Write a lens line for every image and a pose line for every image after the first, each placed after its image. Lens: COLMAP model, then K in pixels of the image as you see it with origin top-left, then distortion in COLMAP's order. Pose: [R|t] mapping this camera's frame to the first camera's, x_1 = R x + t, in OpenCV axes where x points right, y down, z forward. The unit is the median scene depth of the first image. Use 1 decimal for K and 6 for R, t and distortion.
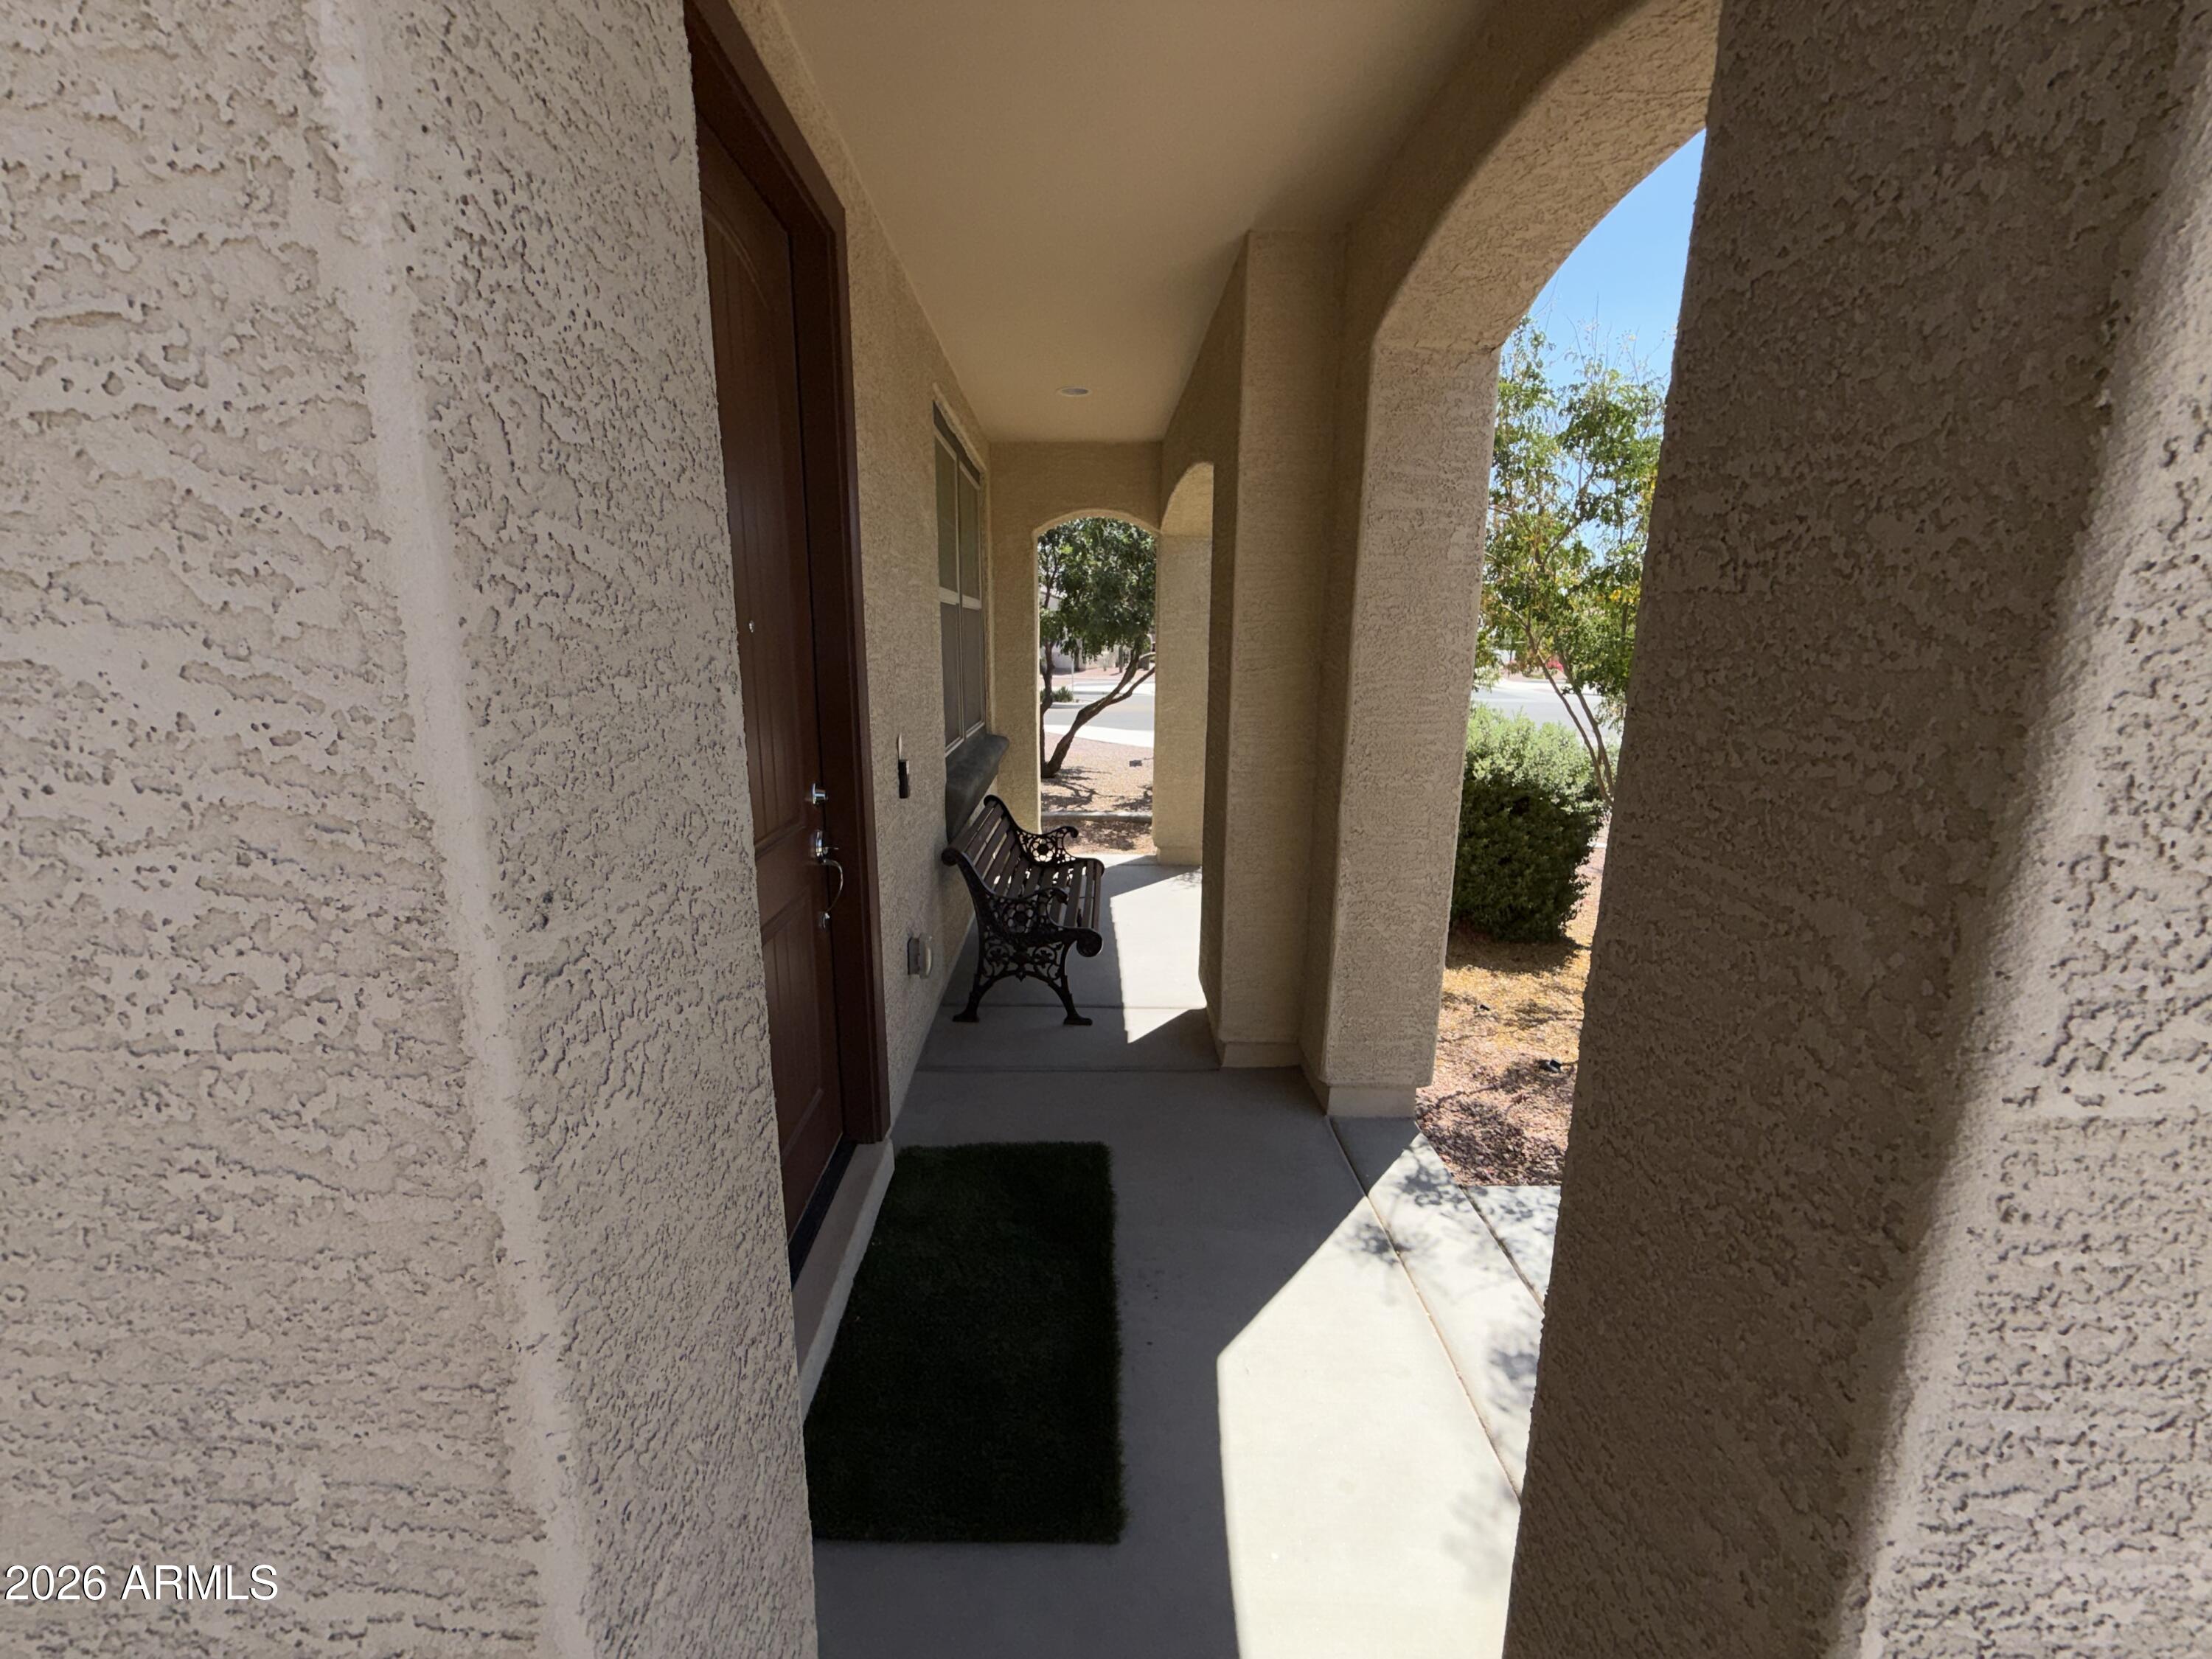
lens RADIAL K [[862.2, 0, 1097.4], [0, 862.2, 827.9], [0, 0, 1]] dist [-0.002006, -0.000202]
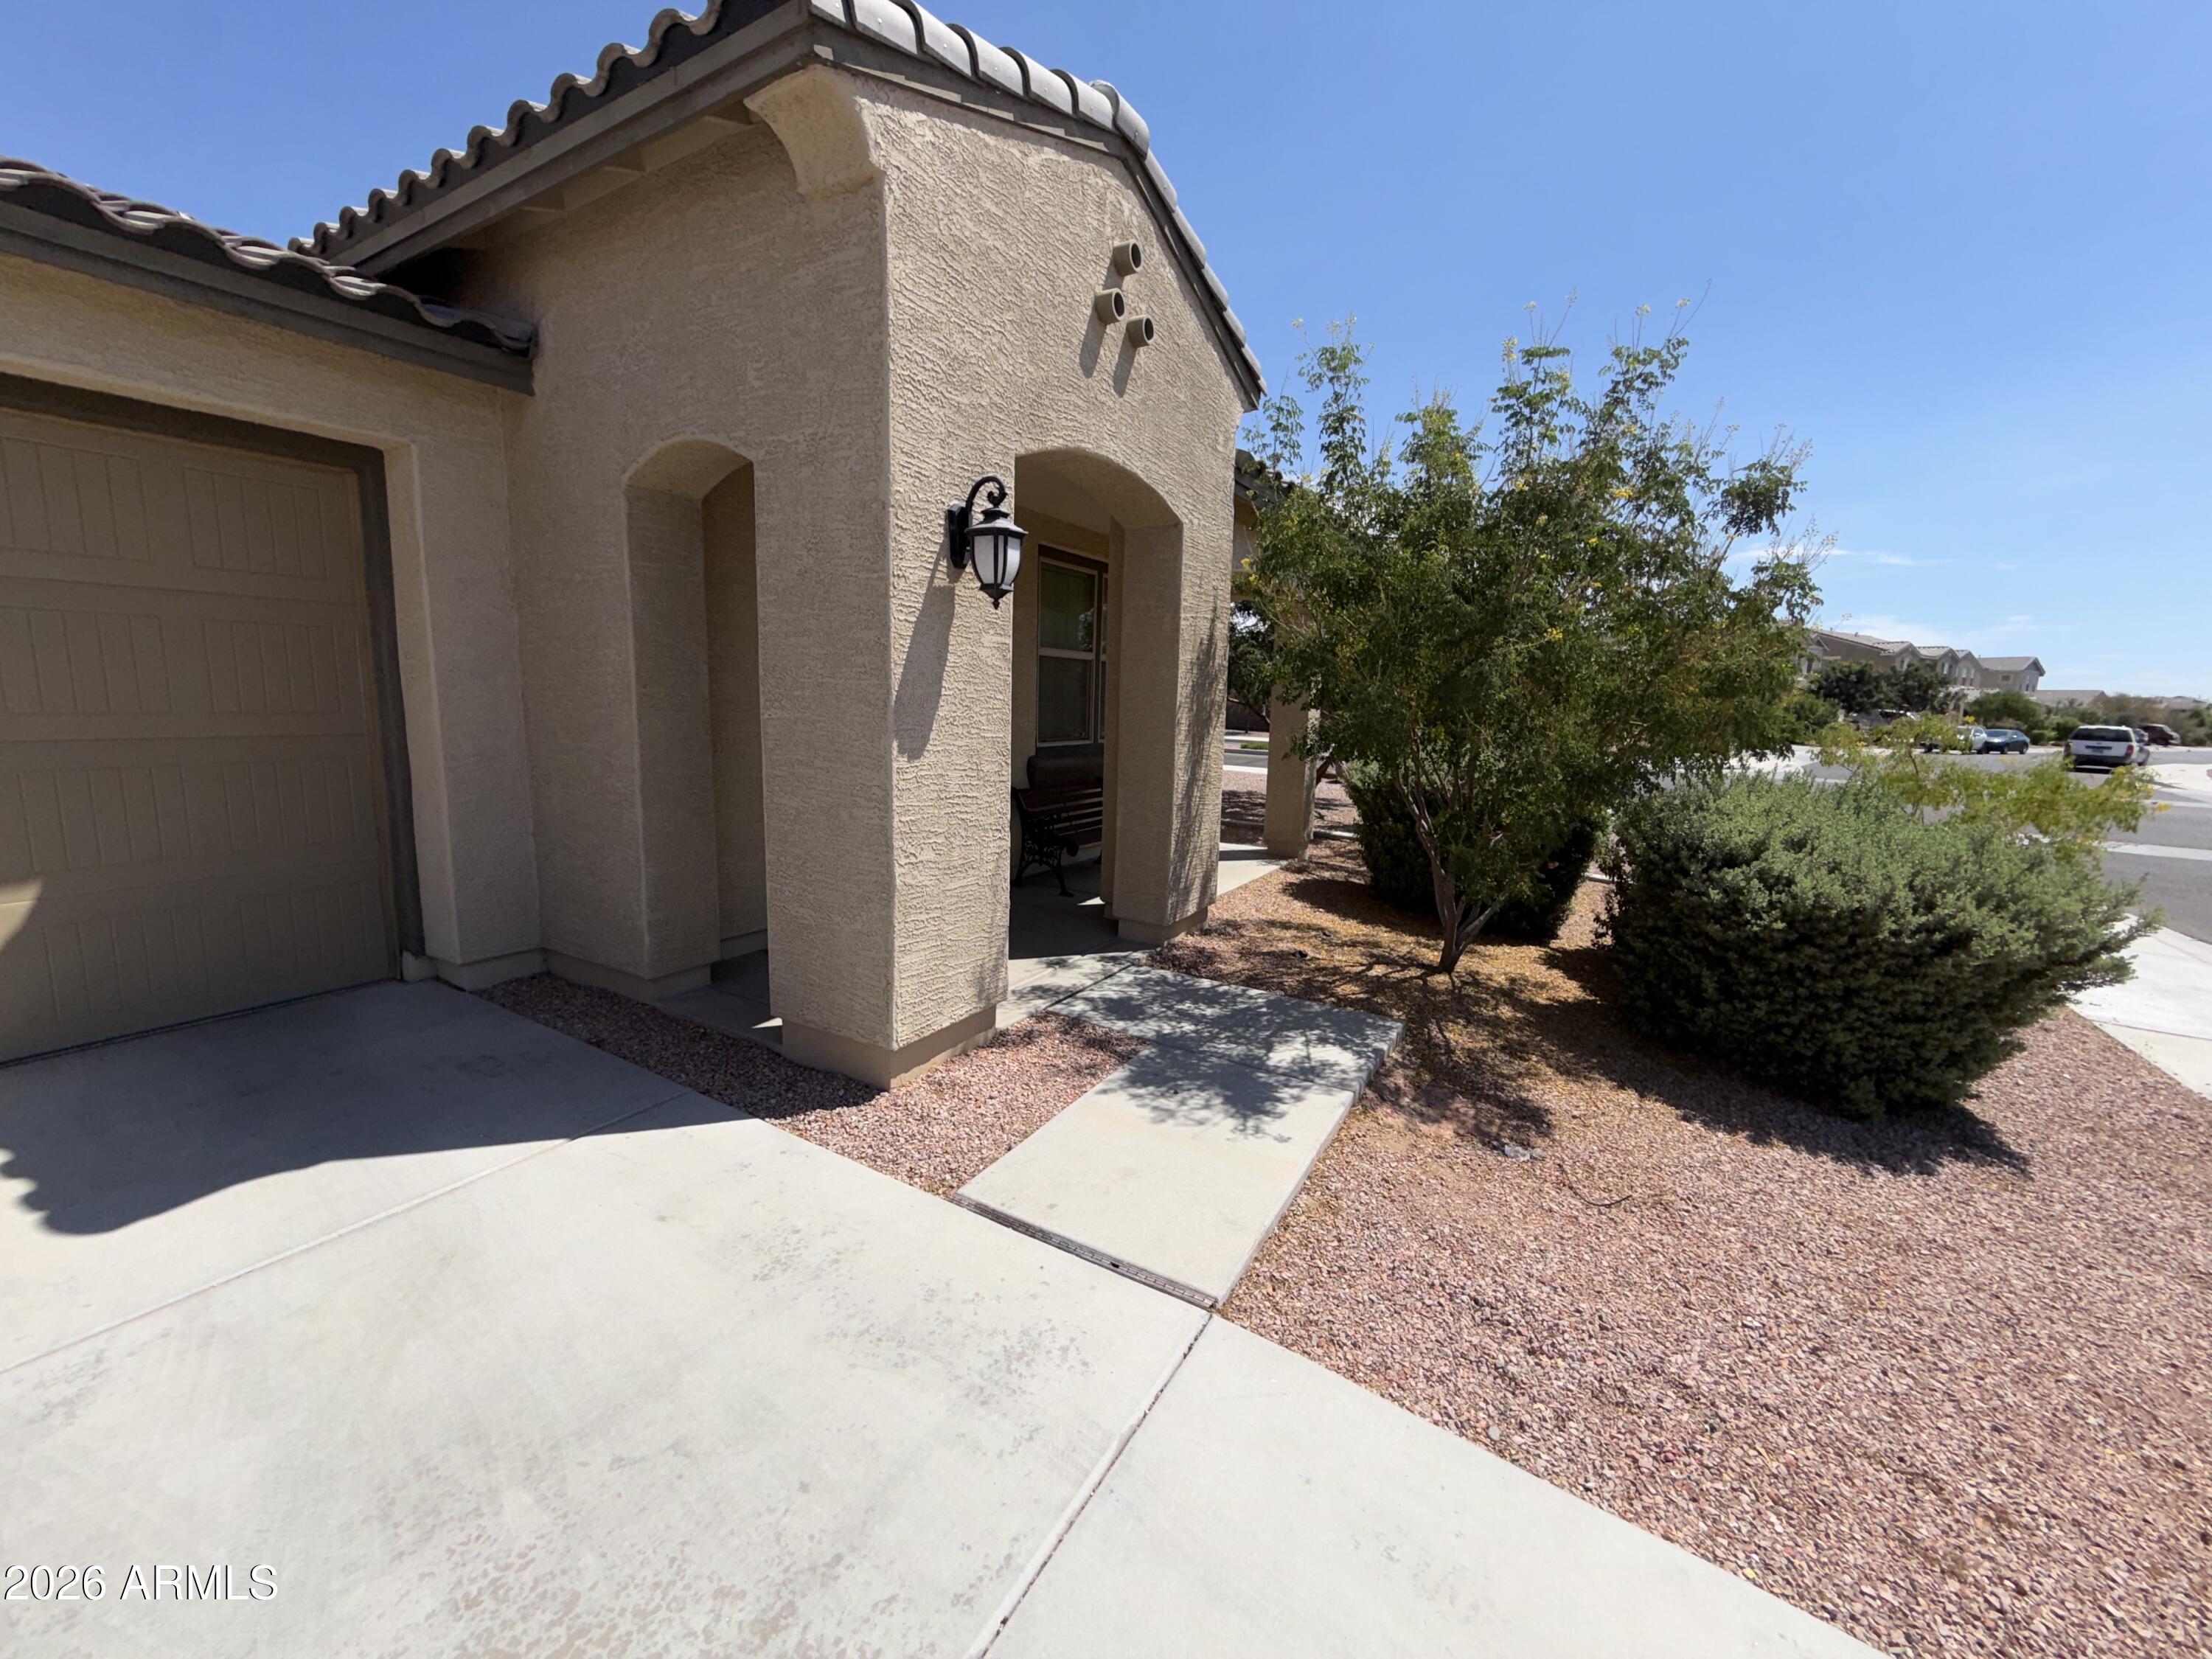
lens RADIAL K [[862.2, 0, 1113.9], [0, 862.2, 809.5], [0, 0, 1]] dist [-0.002006, -0.000202]
pose [[0.859923, 0.085486, -0.503214, 1.102110], [-0.130949, 0.989828, -0.055621, 0.169484], [0.493341, 0.113725, 0.862370, -0.556603]]
